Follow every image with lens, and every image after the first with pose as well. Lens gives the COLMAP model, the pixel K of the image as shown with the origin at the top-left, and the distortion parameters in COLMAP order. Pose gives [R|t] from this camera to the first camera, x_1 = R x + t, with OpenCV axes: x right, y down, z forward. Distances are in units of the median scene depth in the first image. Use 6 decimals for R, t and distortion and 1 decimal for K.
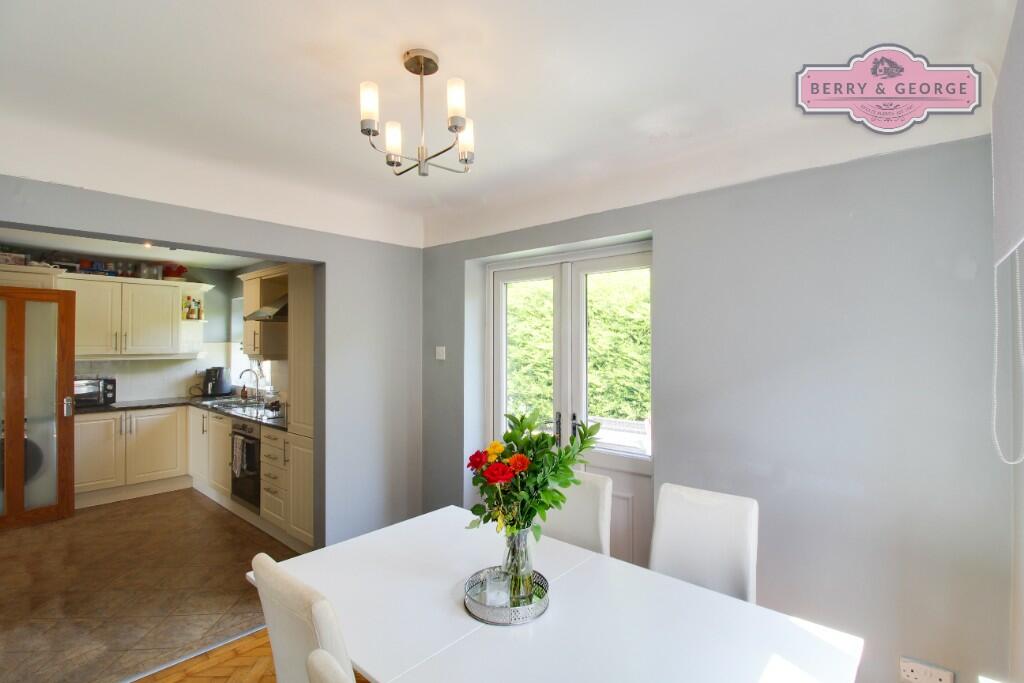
lens RADIAL K [[481.4, 0, 512.0], [0, 481.4, 341.5], [0, 0, 1]] dist [-0.017325, -0.000663]
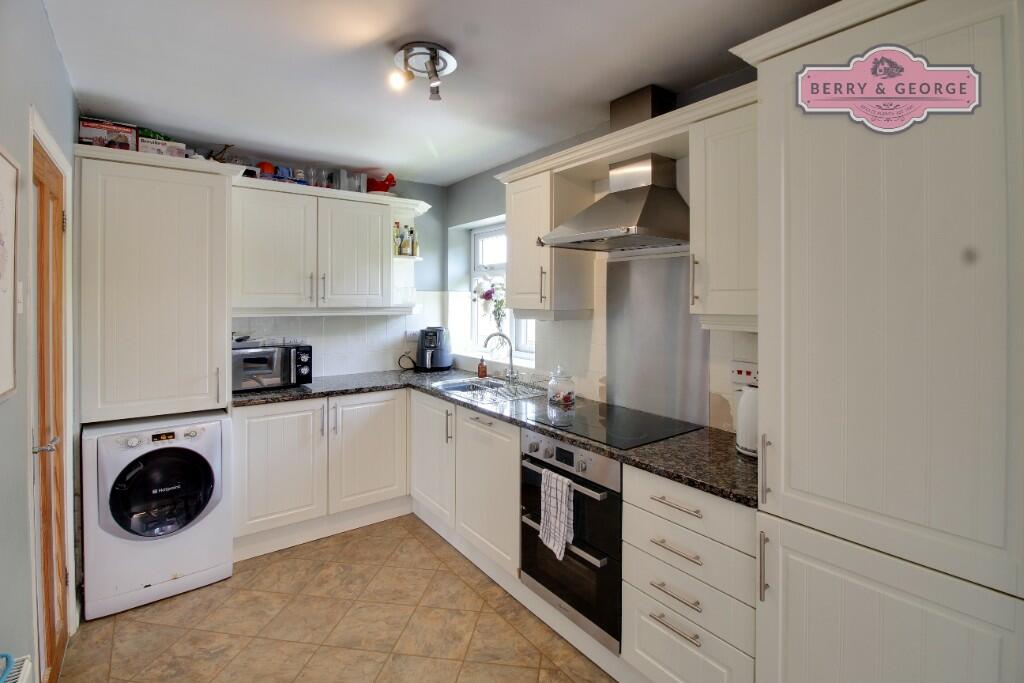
lens RADIAL K [[487.4, 0, 510.1], [0, 487.4, 310.9], [0, 0, 1]] dist [0.001444, 0.000191]
pose [[0.973937, 0.011186, -0.226544, -0.396297], [-0.004651, 0.999558, 0.029360, 0.010860], [0.226772, -0.027541, 0.973558, 0.392988]]
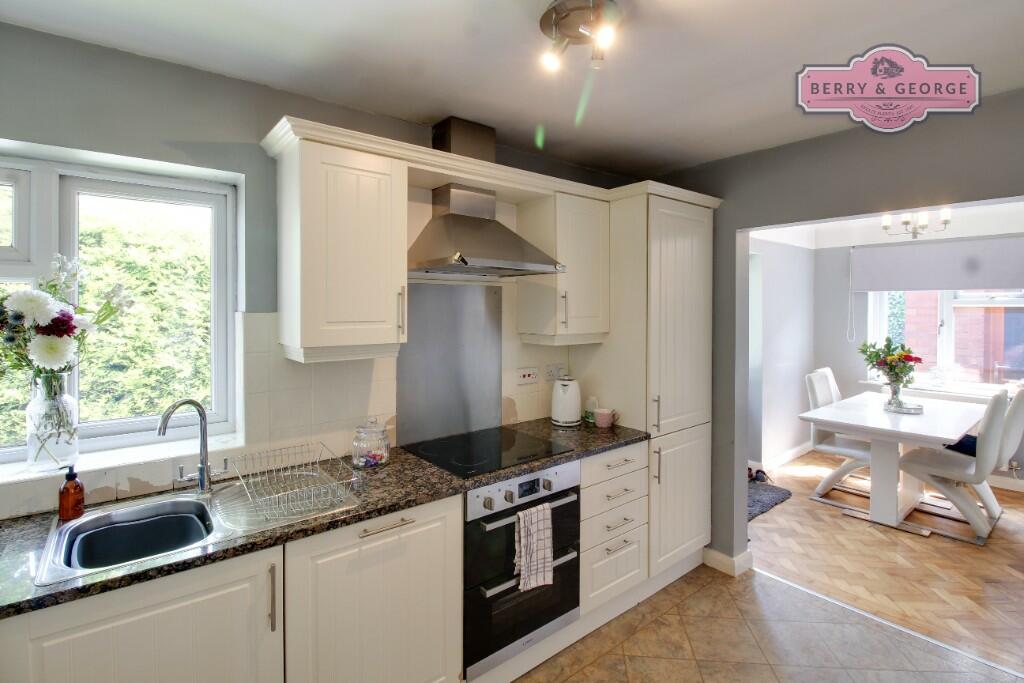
lens RADIAL K [[484.7, 0, 510.9], [0, 484.7, 311.2], [0, 0, 1]] dist [-0.027788, -0.000204]
pose [[0.169757, -0.003706, 0.985479, -0.831727], [-0.005777, 0.999972, 0.004756, -0.002871], [-0.985469, -0.006500, 0.169730, 0.741452]]
